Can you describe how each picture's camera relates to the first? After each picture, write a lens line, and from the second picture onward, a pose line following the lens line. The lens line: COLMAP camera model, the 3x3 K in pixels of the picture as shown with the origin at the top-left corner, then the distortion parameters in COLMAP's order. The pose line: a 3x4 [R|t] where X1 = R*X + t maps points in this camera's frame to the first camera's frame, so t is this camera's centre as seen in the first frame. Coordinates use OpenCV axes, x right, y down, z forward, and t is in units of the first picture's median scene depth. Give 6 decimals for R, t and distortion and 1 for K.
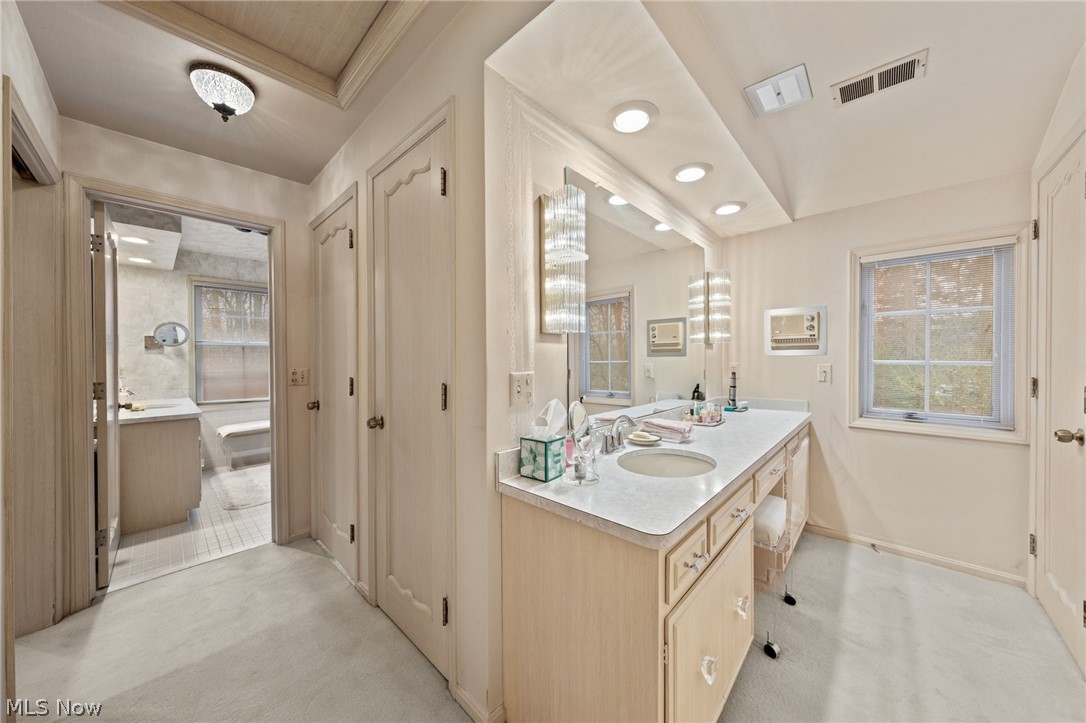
lens RADIAL K [[366.7, 0, 543.0], [0, 366.7, 361.5], [0, 0, 1]] dist [-0.000192, 0.000030]
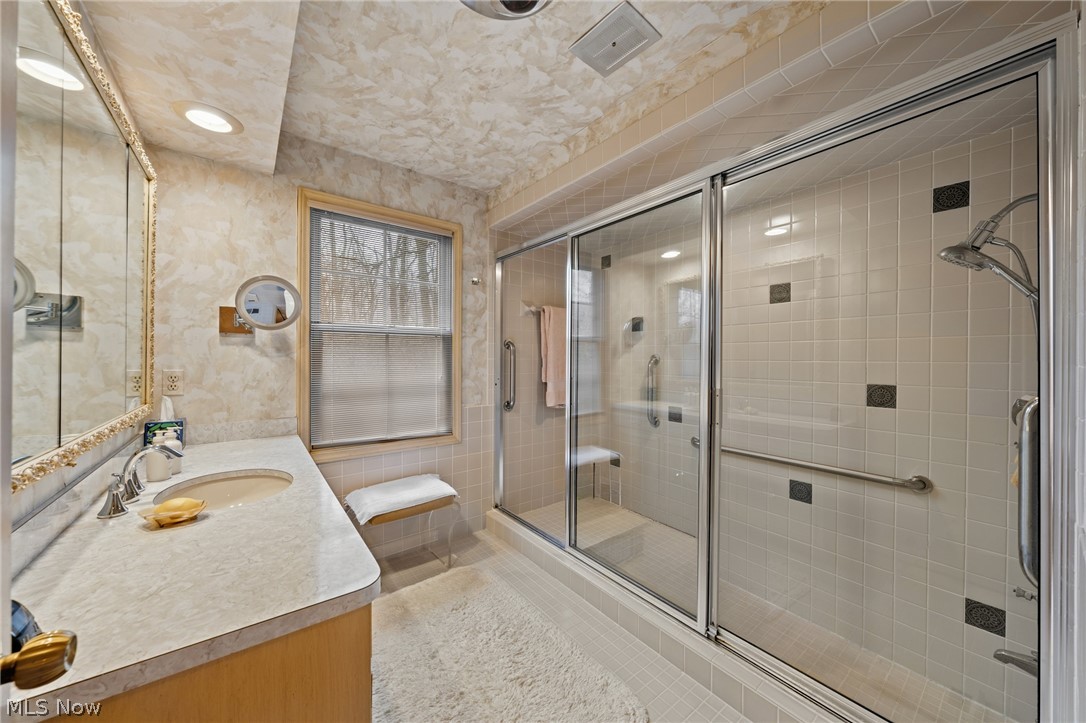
lens RADIAL K [[382.4, 0, 543.0], [0, 382.4, 361.5], [0, 0, 1]] dist [0.000668, 0.000009]
pose [[0.987034, 0.013851, -0.159913, -0.569505], [-0.014552, 0.999889, -0.003213, -0.003744], [0.159851, 0.005499, 0.987126, 0.555359]]
